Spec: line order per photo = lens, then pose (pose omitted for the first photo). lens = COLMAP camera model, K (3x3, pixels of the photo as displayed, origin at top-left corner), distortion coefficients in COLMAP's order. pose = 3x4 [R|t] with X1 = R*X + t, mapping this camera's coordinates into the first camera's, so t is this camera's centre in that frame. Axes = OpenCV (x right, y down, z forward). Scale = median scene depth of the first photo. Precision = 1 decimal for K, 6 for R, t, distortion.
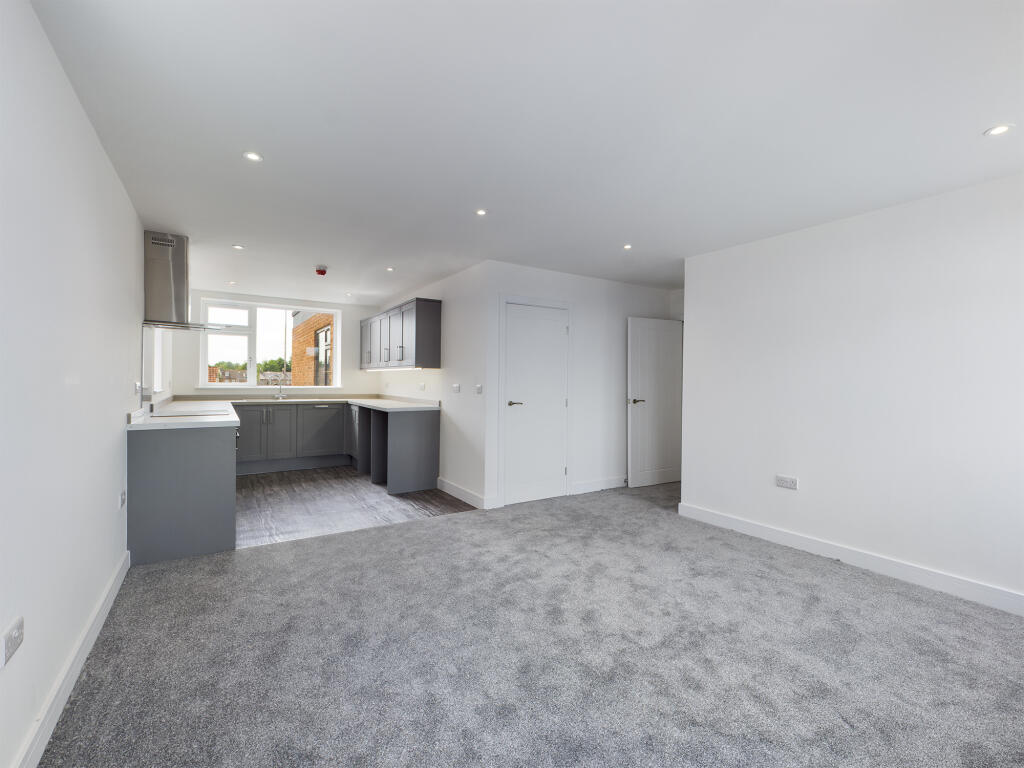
lens RADIAL K [[449.6, 0, 512.1], [0, 449.6, 382.9], [0, 0, 1]] dist [-0.011630, 0.000656]
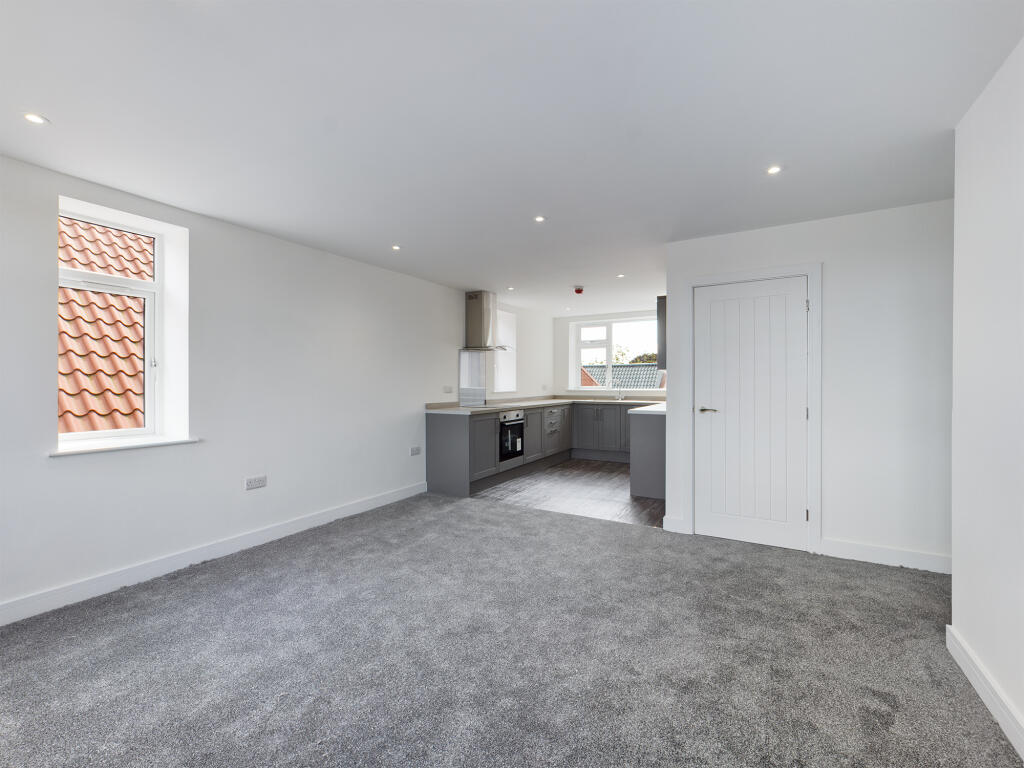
lens RADIAL K [[449.6, 0, 514.6], [0, 449.6, 381.1], [0, 0, 1]] dist [-0.011630, 0.000656]
pose [[0.453596, -0.011880, -0.891128, 0.712492], [0.001016, 0.999917, -0.012813, 0.003528], [0.891207, 0.004907, 0.453570, 0.414379]]
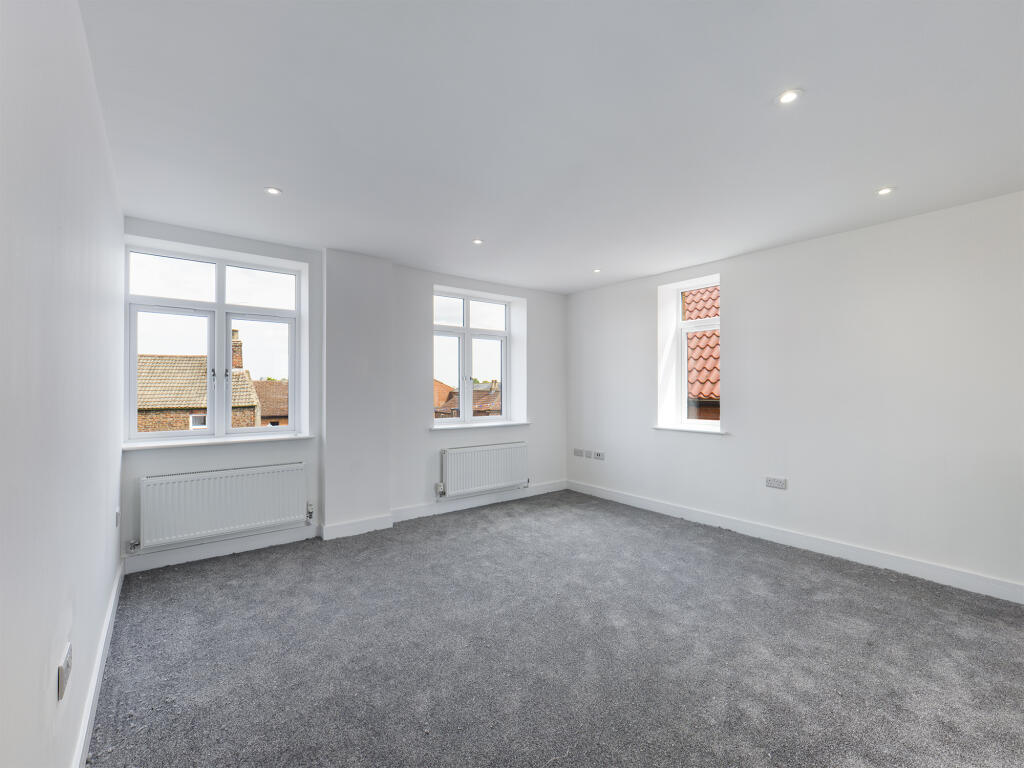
lens RADIAL K [[449.6, 0, 533.7], [0, 449.6, 388.7], [0, 0, 1]] dist [-0.011630, 0.000656]
pose [[-0.992408, -0.011856, -0.122415, 0.262547], [-0.012914, 0.999886, 0.007851, -0.007736], [0.122308, 0.009372, -0.992448, 1.339607]]
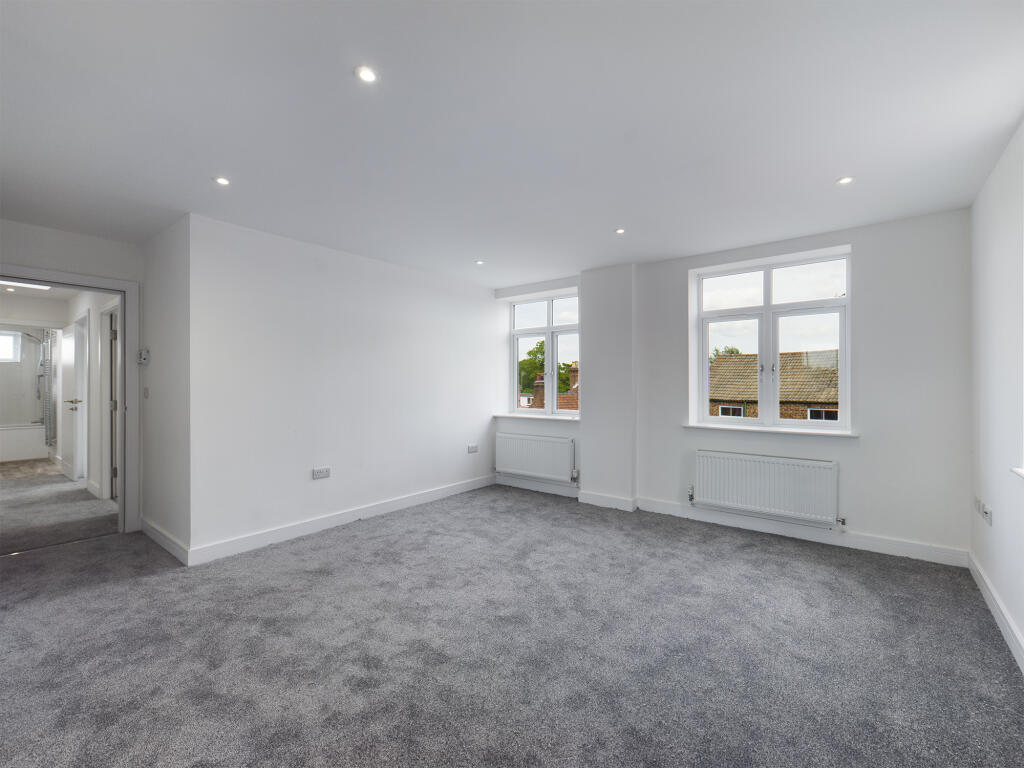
lens RADIAL K [[449.6, 0, 514.6], [0, 449.6, 379.1], [0, 0, 1]] dist [-0.011630, 0.000656]
pose [[-0.320772, -0.002141, 0.947154, -0.559103], [0.004606, 0.999982, 0.003820, -0.008616], [-0.947145, 0.005588, -0.320756, 0.869744]]
